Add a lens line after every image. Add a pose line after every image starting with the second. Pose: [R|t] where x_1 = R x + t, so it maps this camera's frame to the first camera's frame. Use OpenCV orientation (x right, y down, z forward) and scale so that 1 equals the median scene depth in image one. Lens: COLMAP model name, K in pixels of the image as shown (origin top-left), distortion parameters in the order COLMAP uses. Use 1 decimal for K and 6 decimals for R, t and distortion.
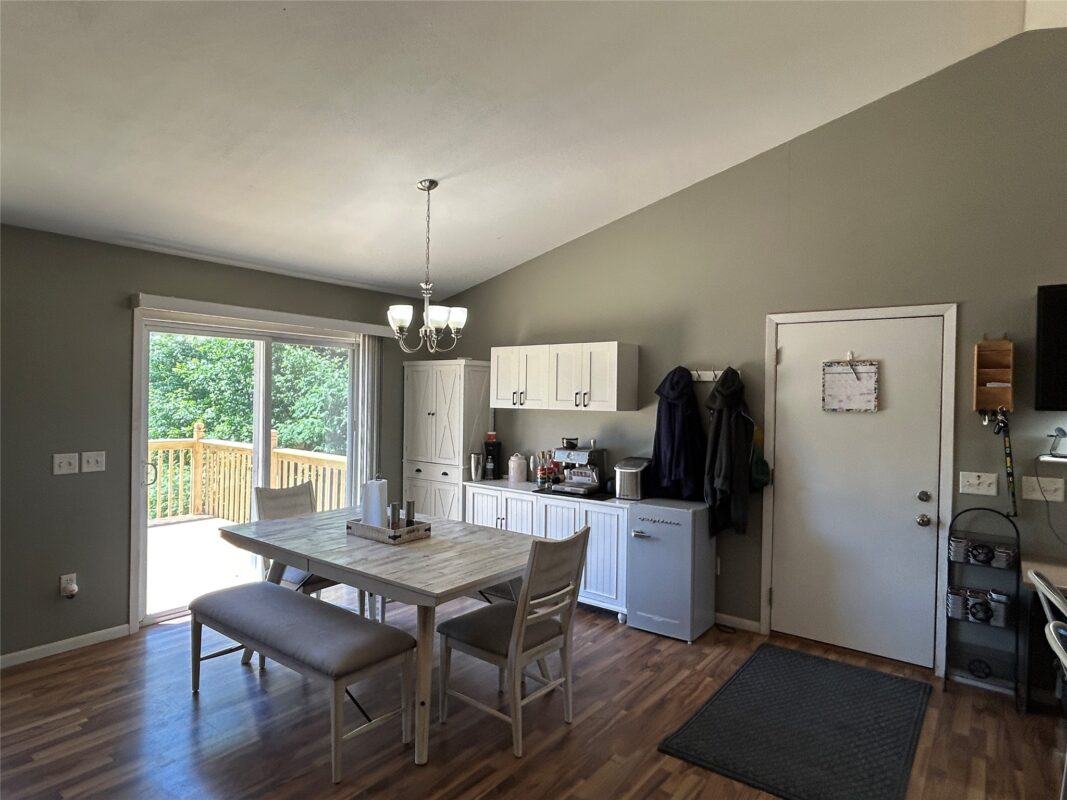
lens RADIAL K [[617.1, 0, 532.5], [0, 617.1, 397.4], [0, 0, 1]] dist [-0.003770, 0.000297]
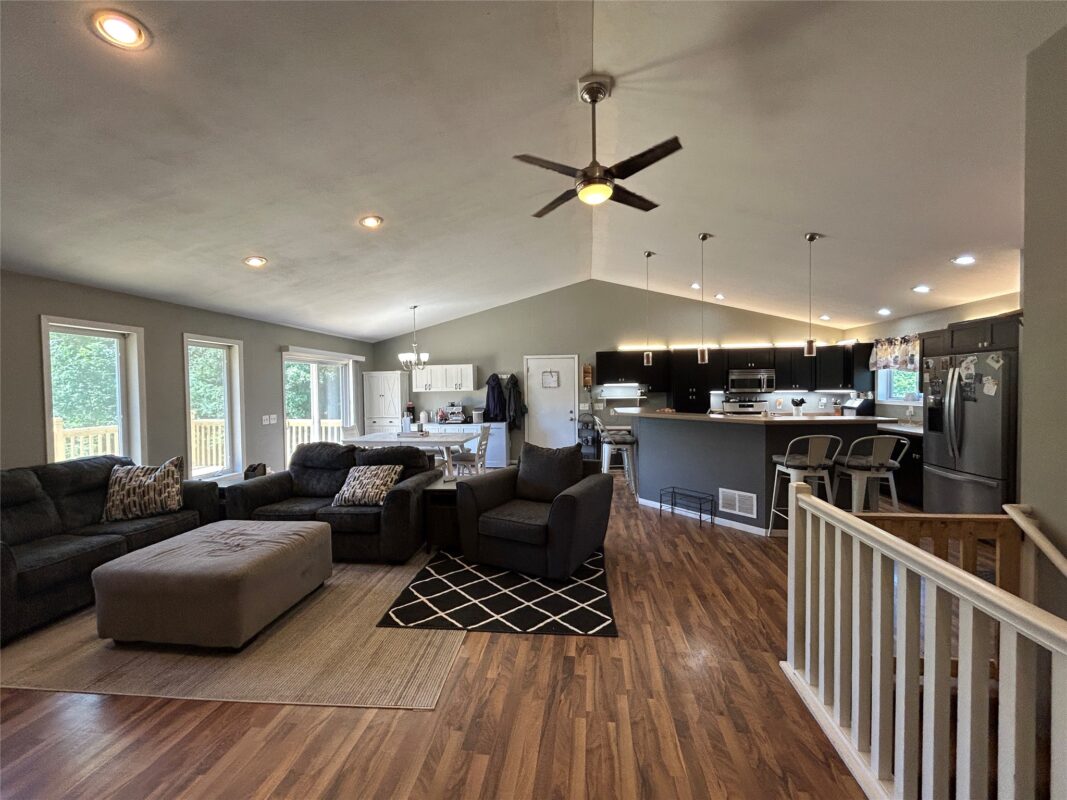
lens RADIAL K [[431.6, 0, 534.4], [0, 431.6, 400.2], [0, 0, 1]] dist [0.000325, 0.000190]
pose [[0.866000, -0.044748, 0.498038, -0.578101], [0.029900, 0.998840, 0.037755, 0.001867], [-0.499150, -0.017804, 0.866333, -0.766102]]
